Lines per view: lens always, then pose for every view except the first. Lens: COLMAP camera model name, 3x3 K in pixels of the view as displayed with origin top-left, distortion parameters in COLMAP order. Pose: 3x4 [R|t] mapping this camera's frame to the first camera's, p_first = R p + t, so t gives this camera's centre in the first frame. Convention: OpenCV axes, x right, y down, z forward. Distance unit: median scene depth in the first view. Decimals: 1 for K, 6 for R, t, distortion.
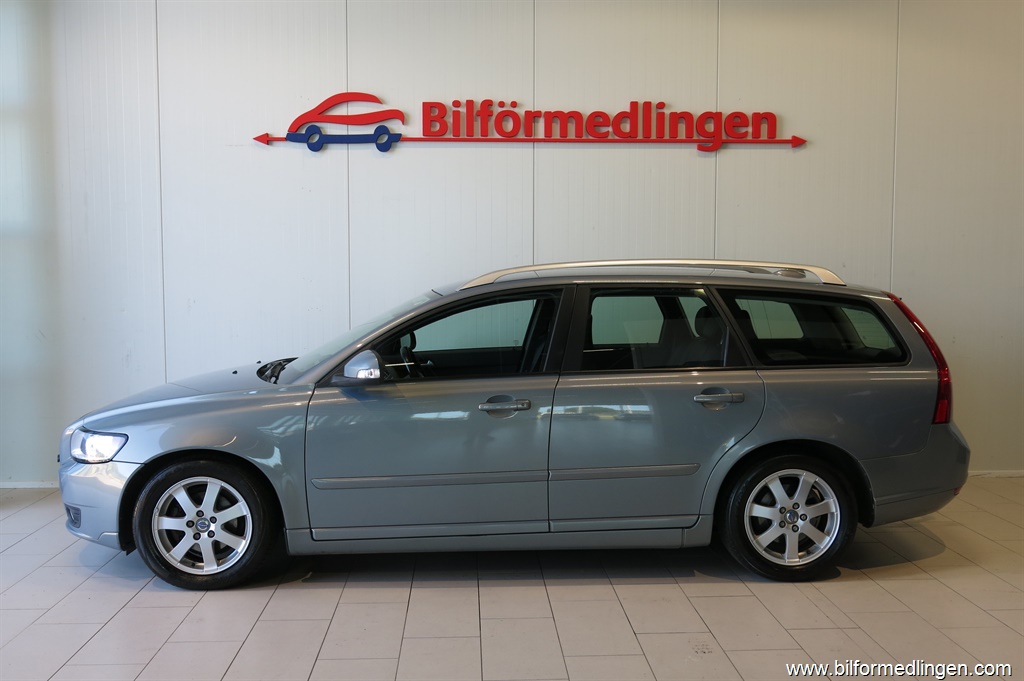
lens RADIAL K [[943.7, 0, 510.6], [0, 943.7, 335.3], [0, 0, 1]] dist [-0.018032, 0.000000]
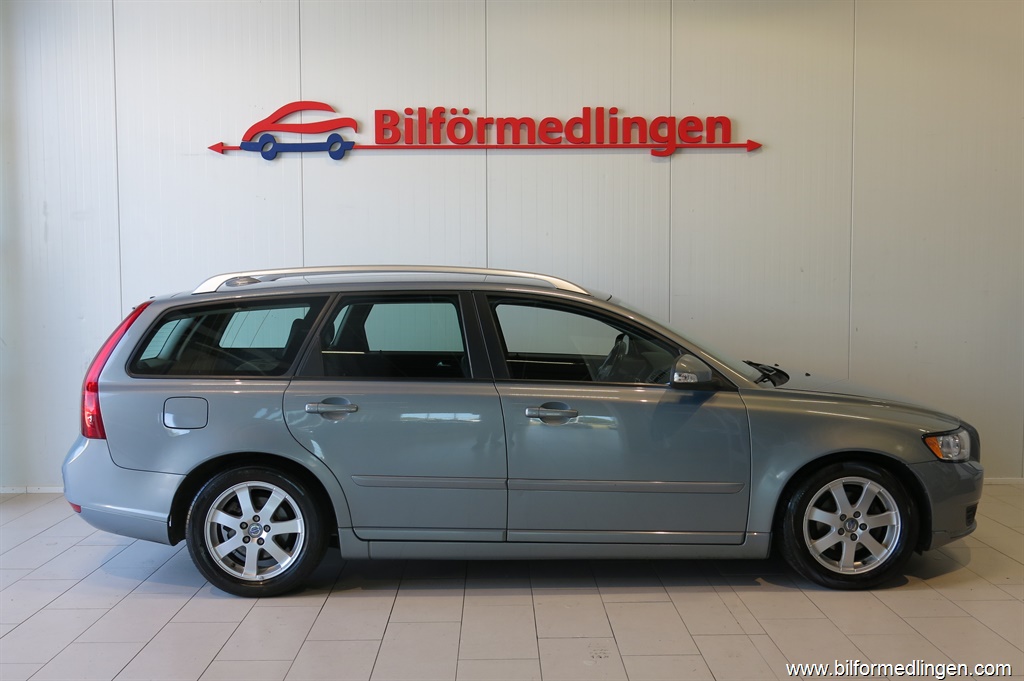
lens RADIAL K [[942.4, 0, 551.6], [0, 942.4, 320.1], [0, 0, 1]] dist [-0.008418, 0.000000]
pose [[0.999597, -0.004280, -0.028079, 0.120493], [0.003642, 0.999735, -0.022726, -0.000264], [0.028169, 0.022614, 0.999347, 0.007281]]
